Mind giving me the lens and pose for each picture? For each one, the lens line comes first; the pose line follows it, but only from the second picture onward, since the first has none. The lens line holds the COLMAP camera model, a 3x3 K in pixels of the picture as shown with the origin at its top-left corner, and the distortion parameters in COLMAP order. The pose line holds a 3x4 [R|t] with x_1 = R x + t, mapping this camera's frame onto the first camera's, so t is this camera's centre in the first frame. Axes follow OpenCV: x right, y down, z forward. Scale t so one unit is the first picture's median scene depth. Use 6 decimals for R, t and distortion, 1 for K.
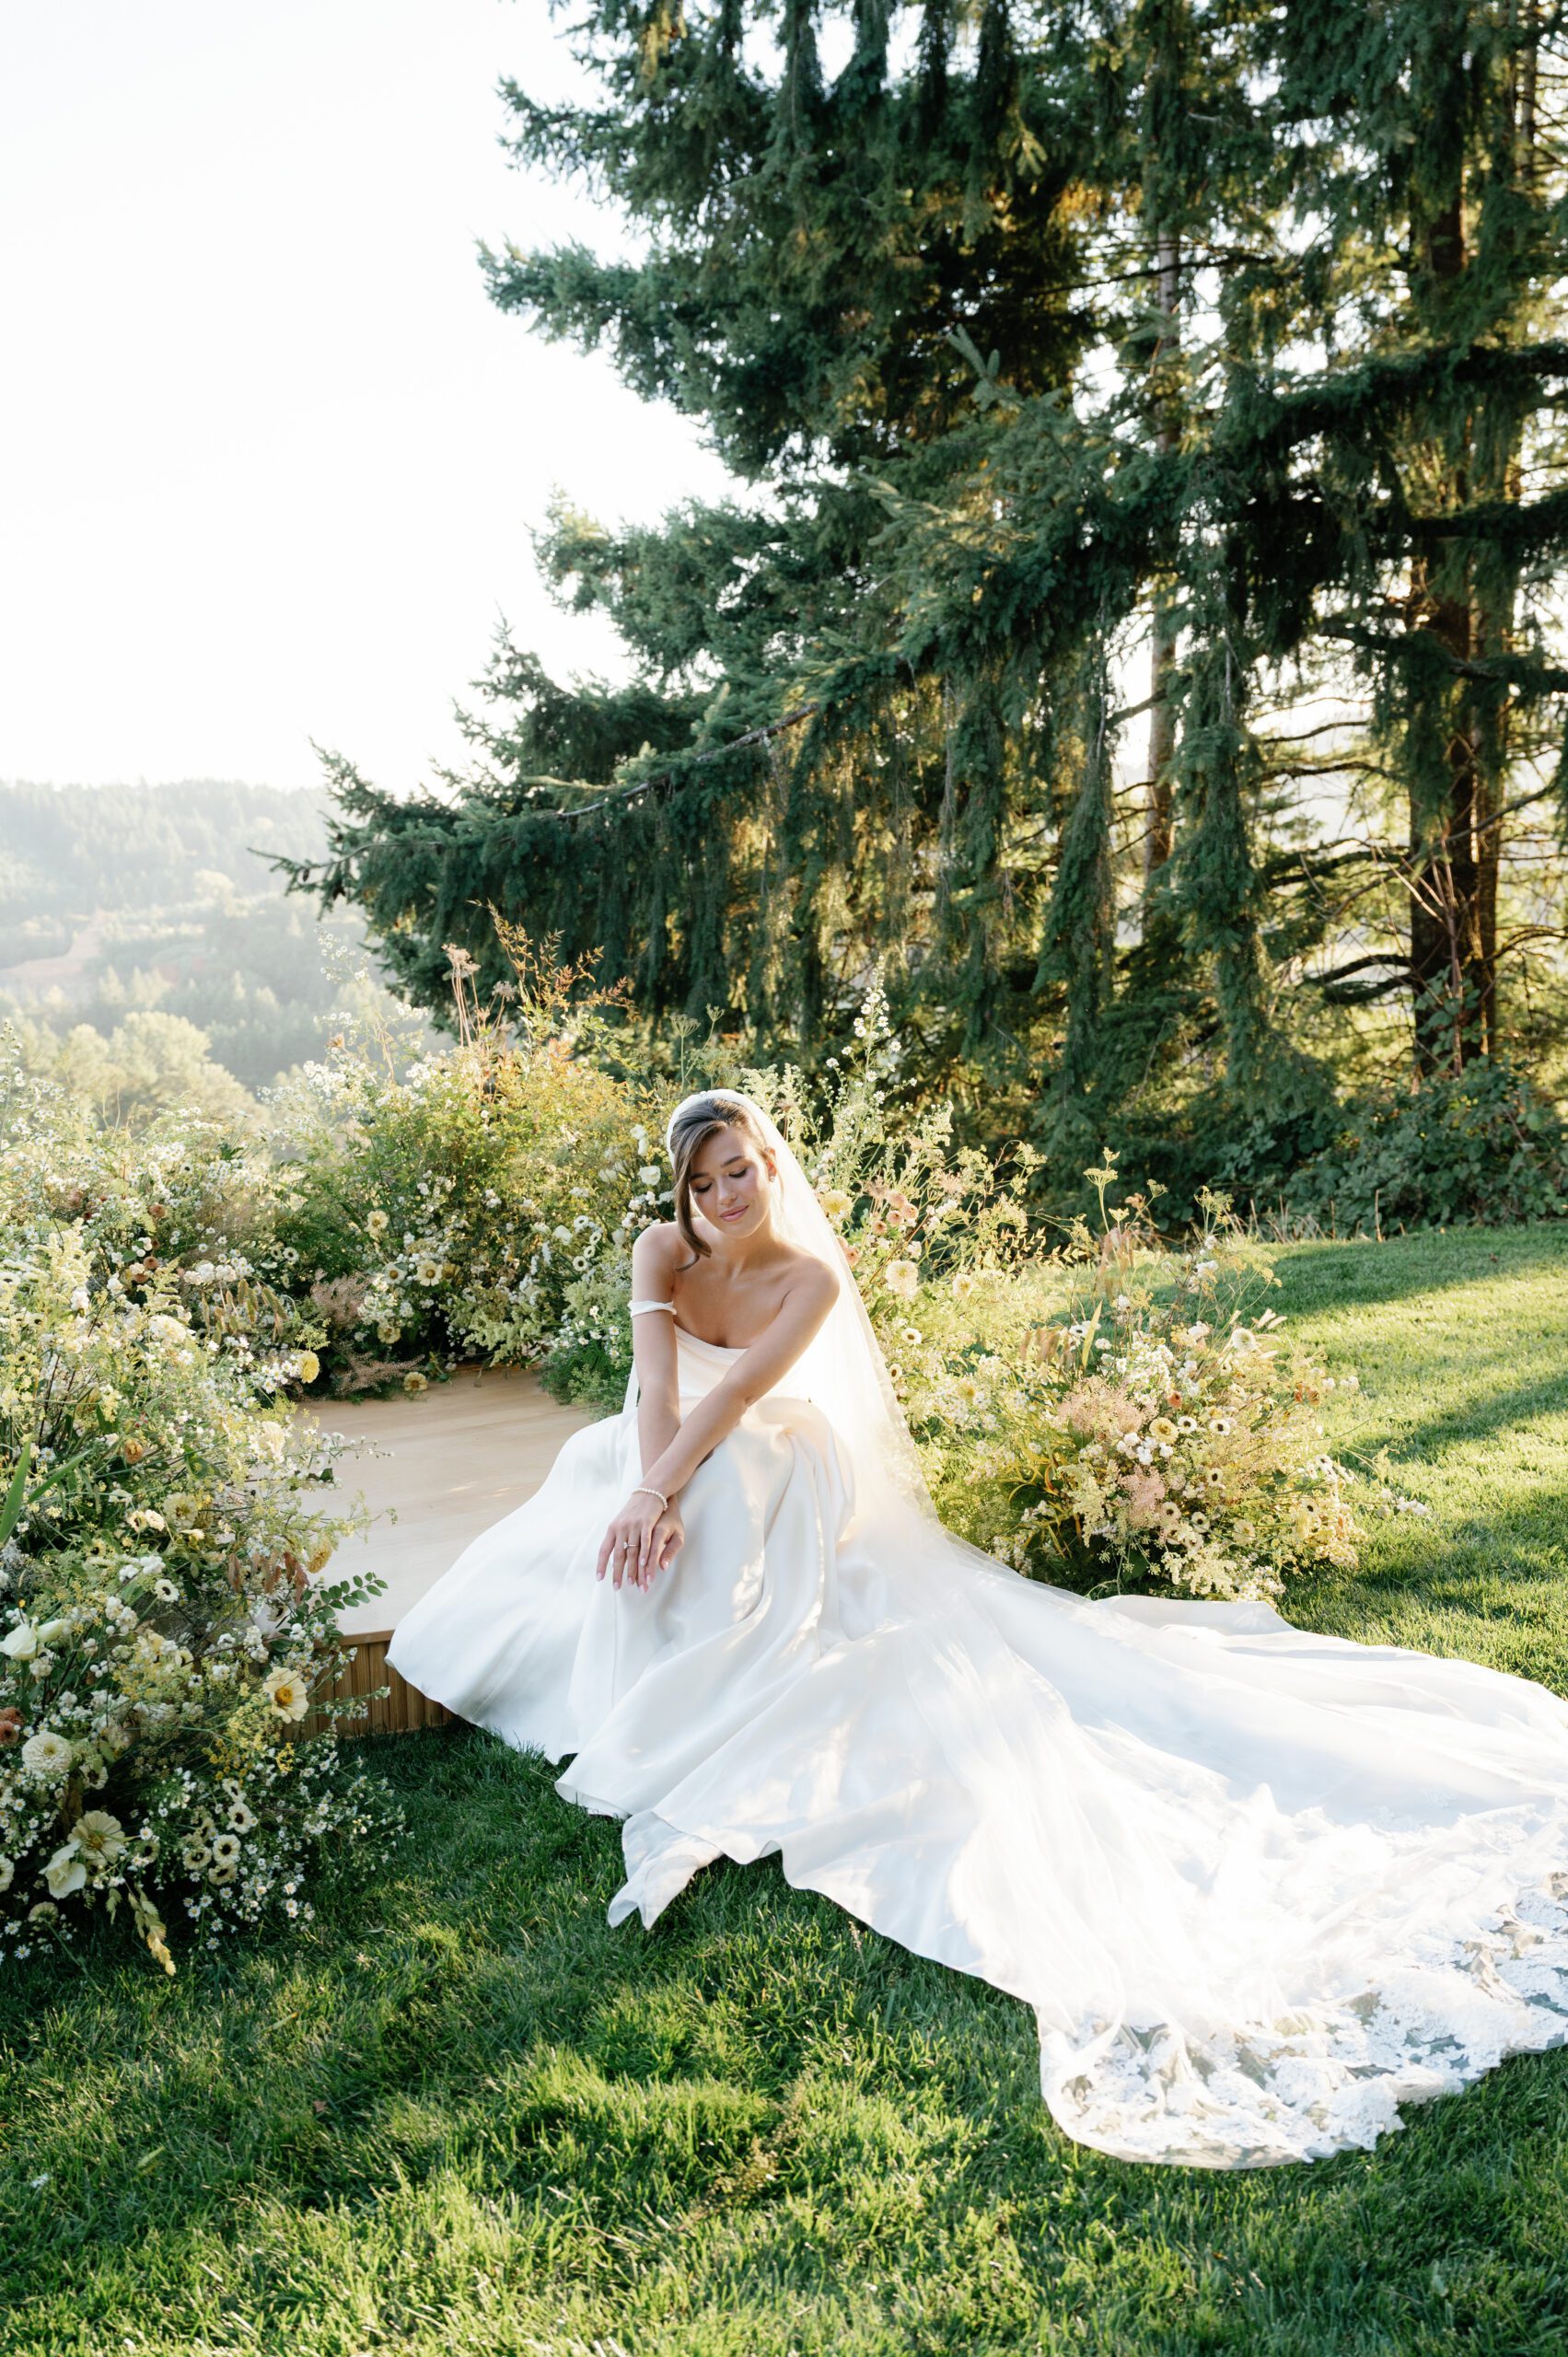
lens RADIAL K [[1794.0, 0, 784.0], [0, 1794.0, 1178.5], [0, 0, 1]] dist [-0.009235, -0.002332]
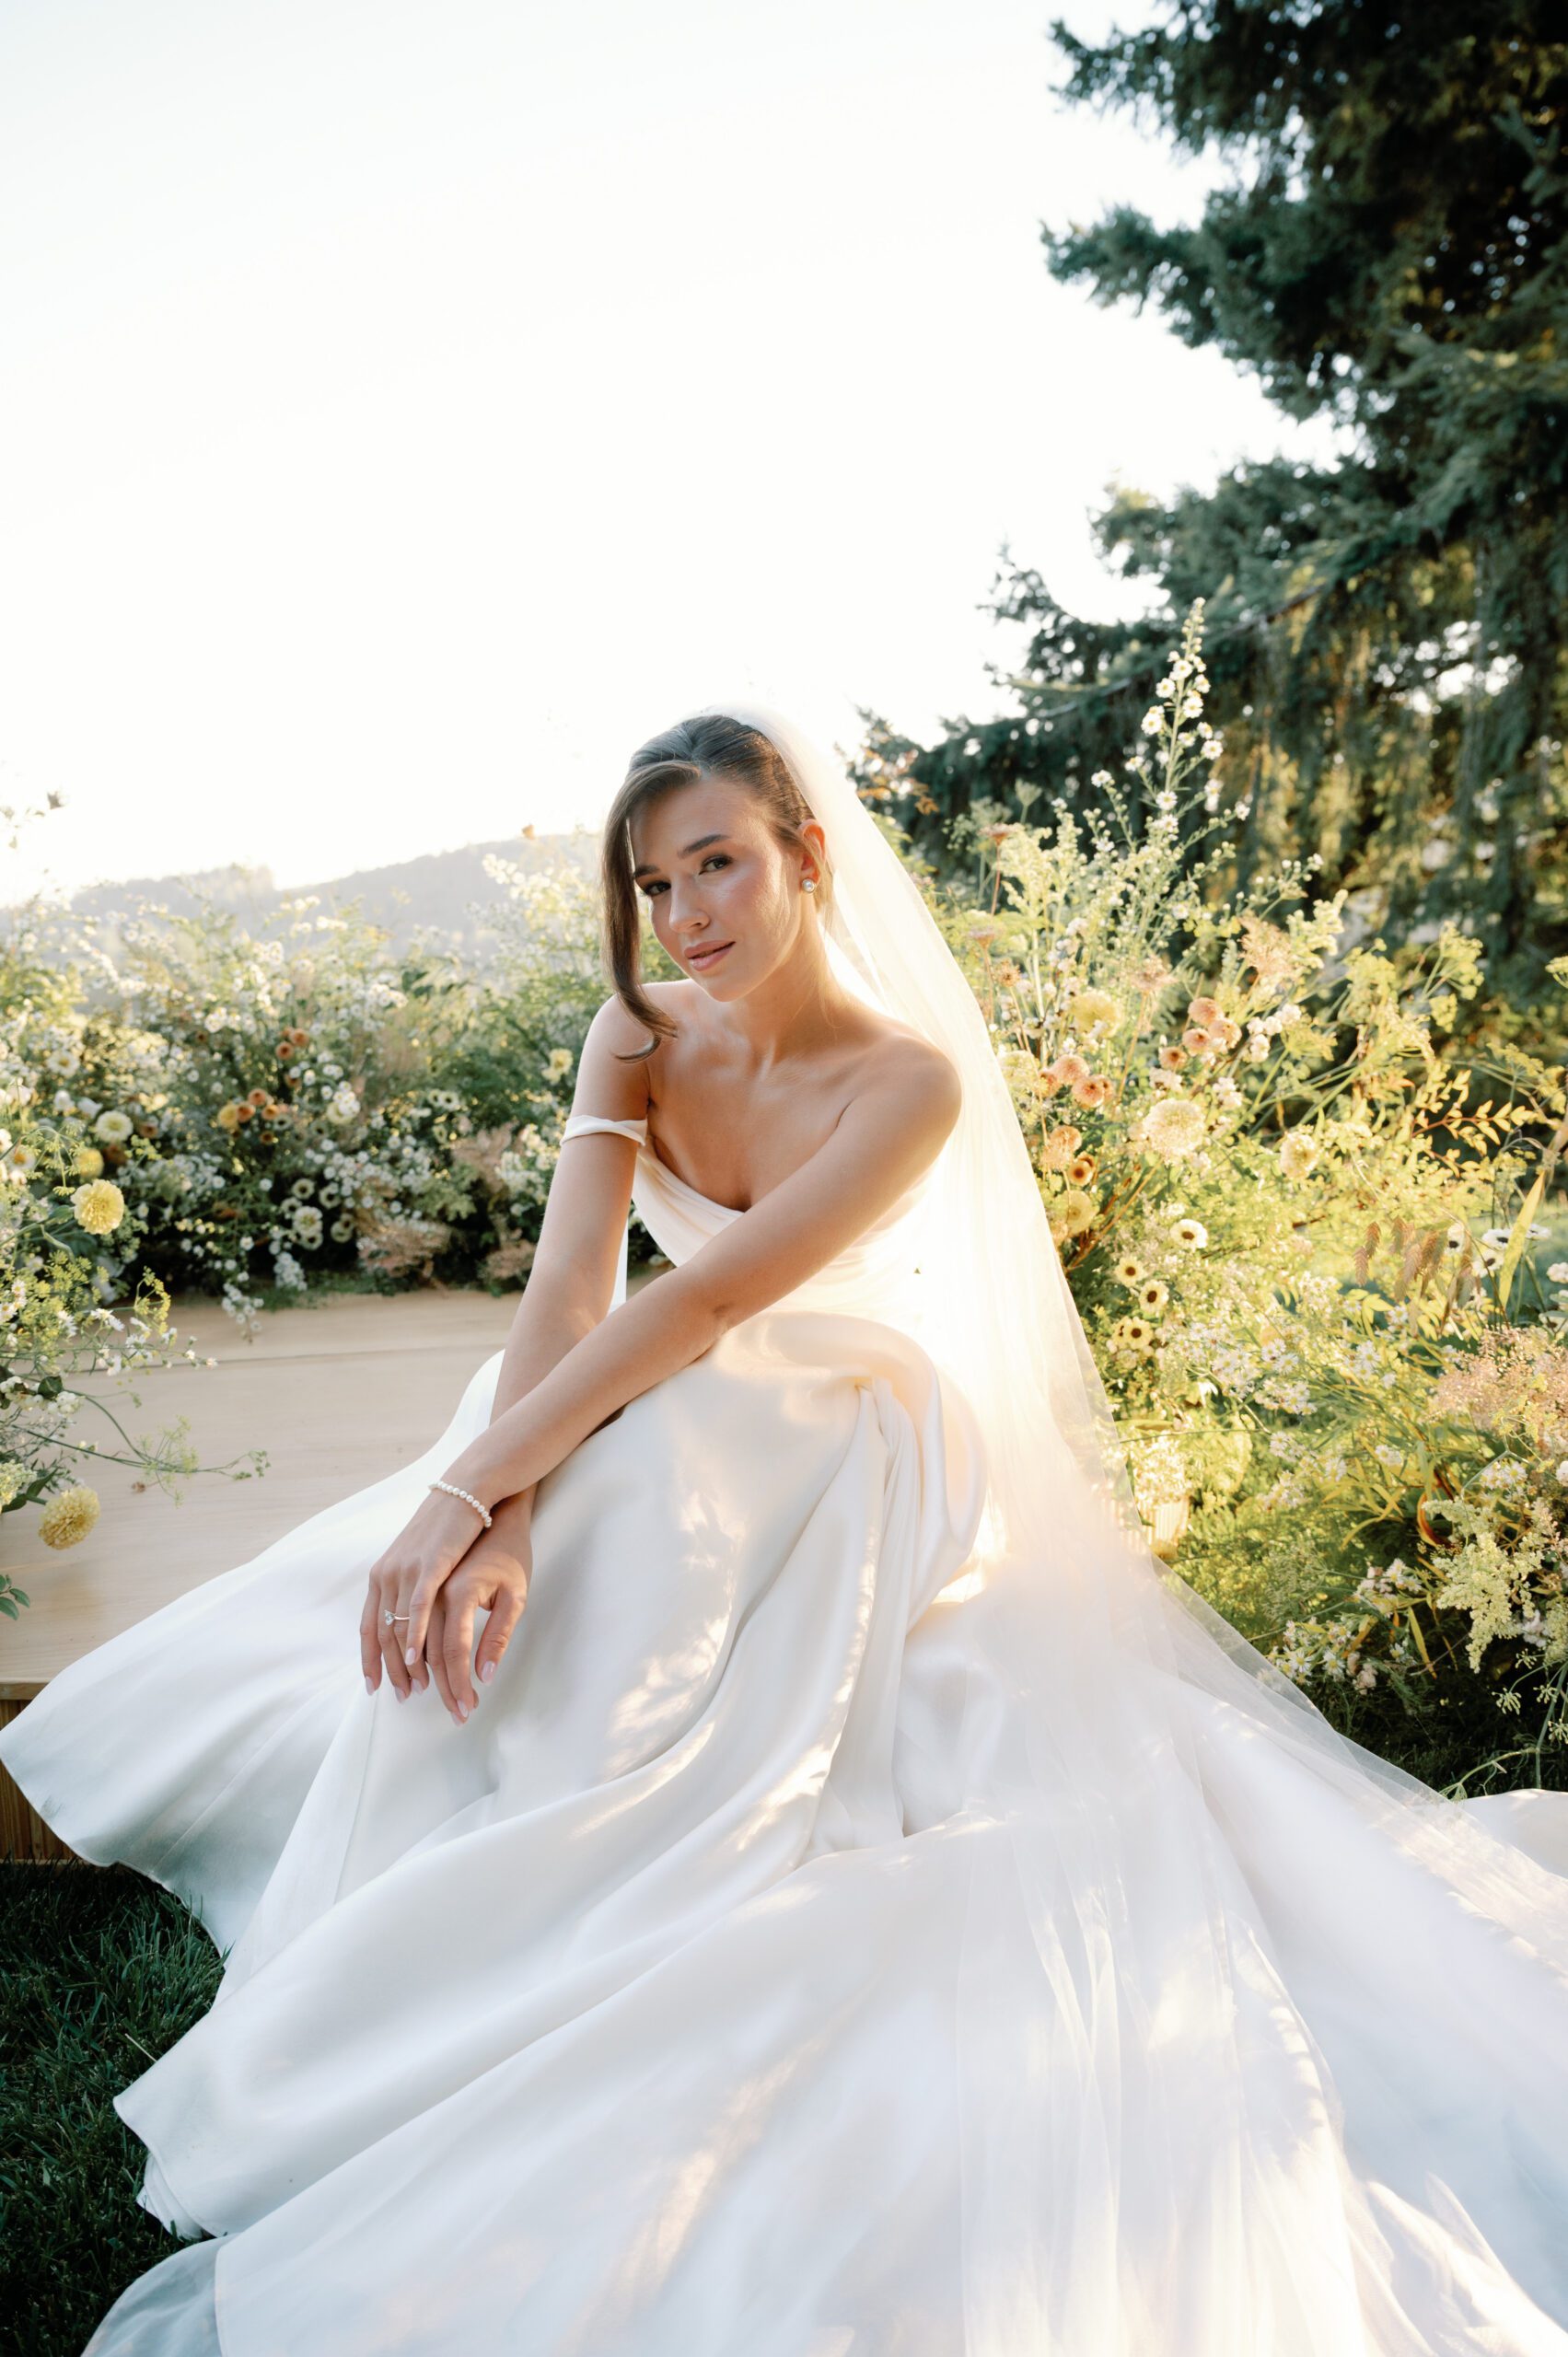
lens RADIAL K [[1606.8, 0, 814.8], [0, 1606.8, 1177.3], [0, 0, 1]] dist [-0.002991, -0.005231]
pose [[0.951365, 0.047952, -0.304312, 0.034499], [-0.040185, 0.998688, 0.031741, 0.017935], [0.305435, -0.017968, 0.952043, 0.147435]]
